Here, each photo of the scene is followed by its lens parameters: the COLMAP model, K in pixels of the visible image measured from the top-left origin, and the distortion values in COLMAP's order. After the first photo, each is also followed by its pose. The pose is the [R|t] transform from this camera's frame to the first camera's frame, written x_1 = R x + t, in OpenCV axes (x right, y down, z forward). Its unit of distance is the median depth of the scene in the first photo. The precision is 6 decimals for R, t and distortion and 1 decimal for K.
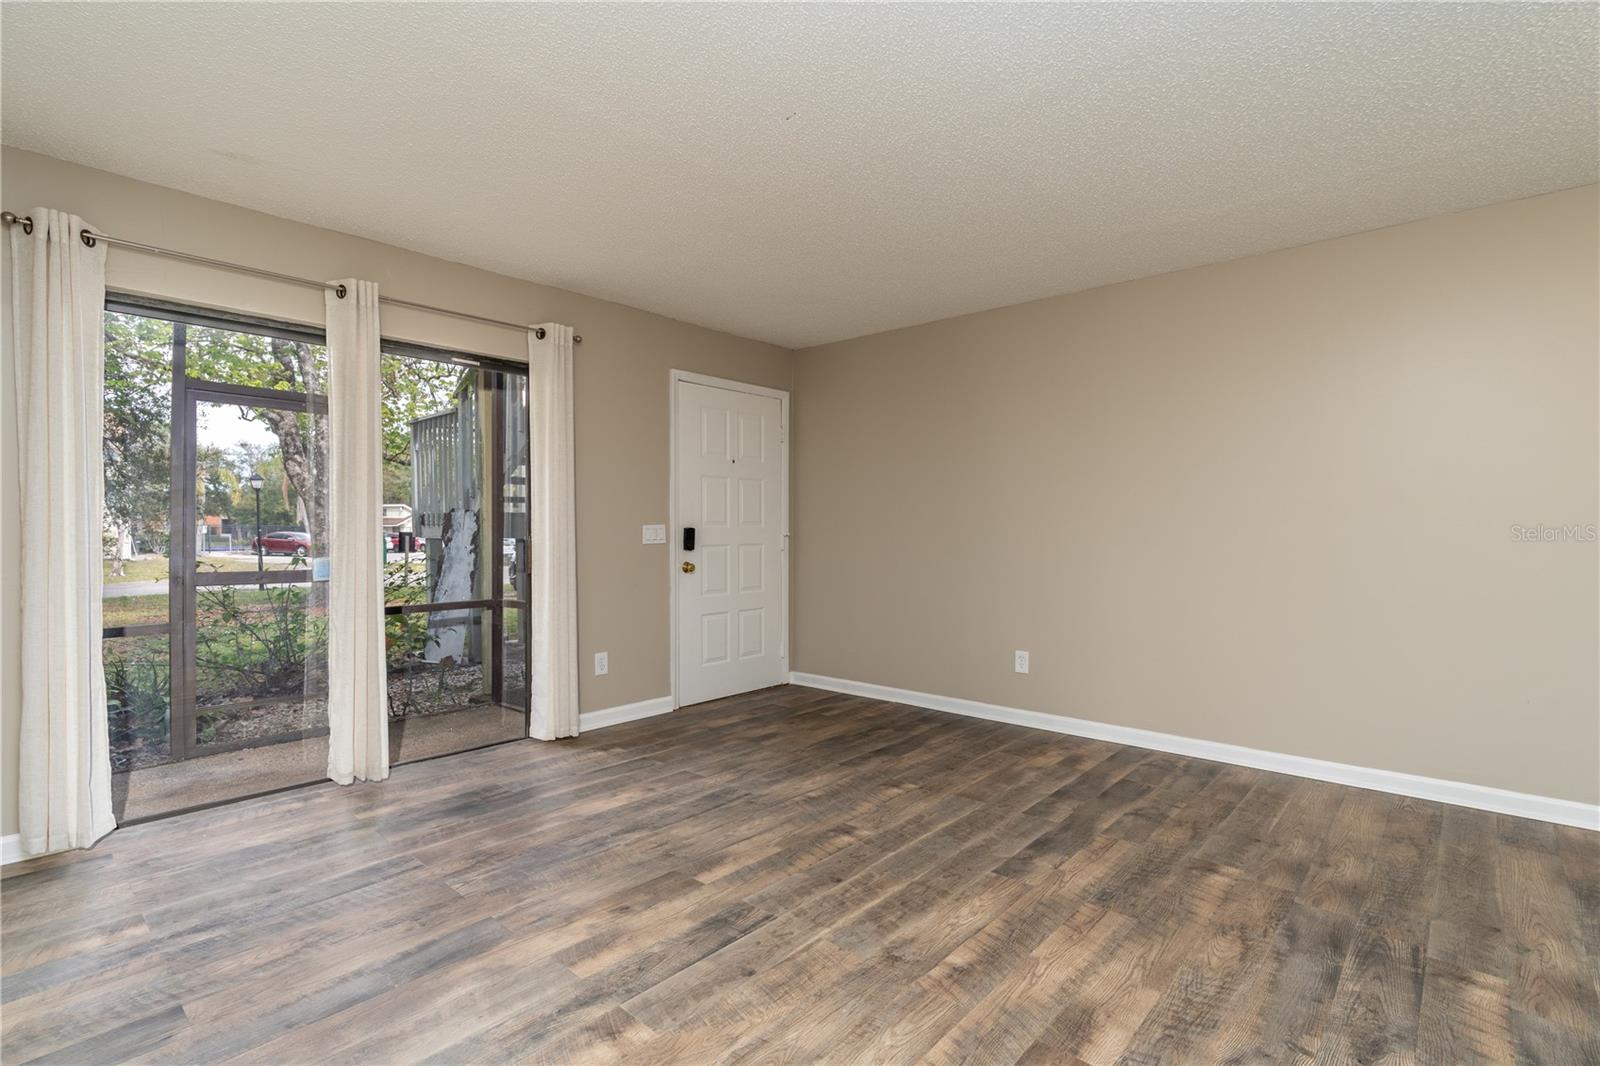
lens RADIAL K [[744.8, 0, 790.9], [0, 744.8, 534.0], [0, 0, 1]] dist [-0.003164, 0.000404]
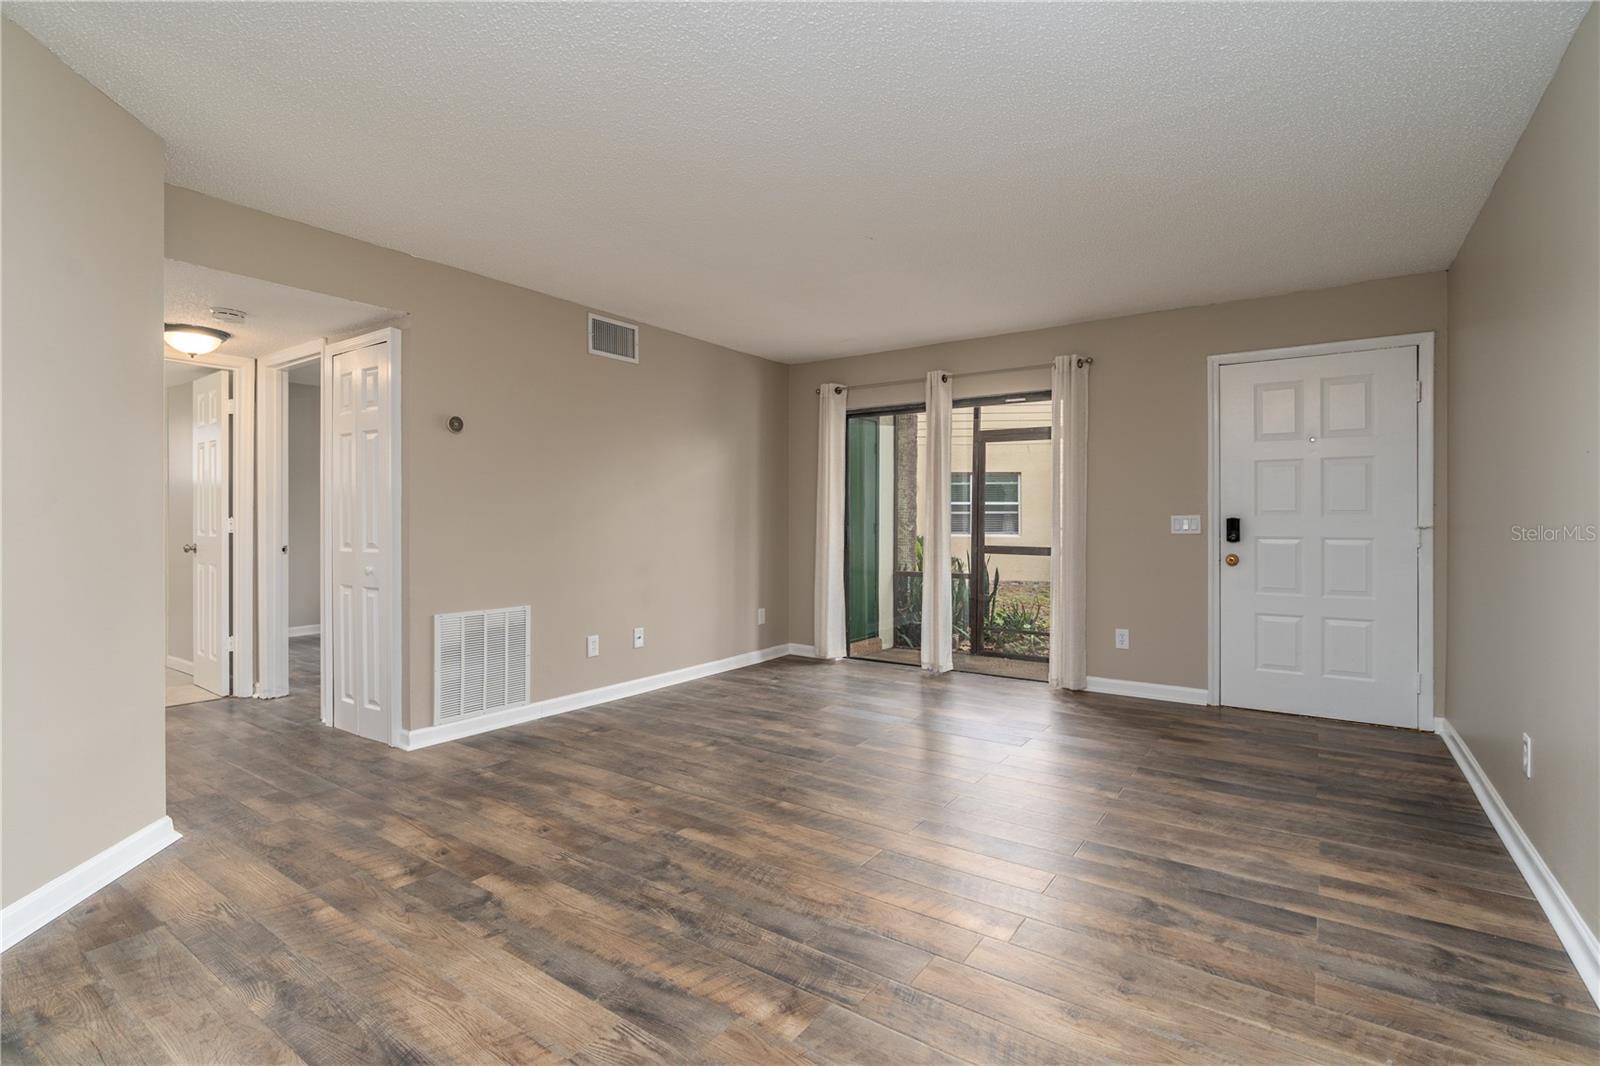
lens RADIAL K [[729.7, 0, 825.1], [0, 729.7, 518.1], [0, 0, 1]] dist [-0.002781, -0.000200]
pose [[0.153007, -0.002028, -0.988223, 0.999002], [-0.003947, 0.999989, -0.002663, -0.005770], [0.988217, 0.004308, 0.152997, 0.497385]]
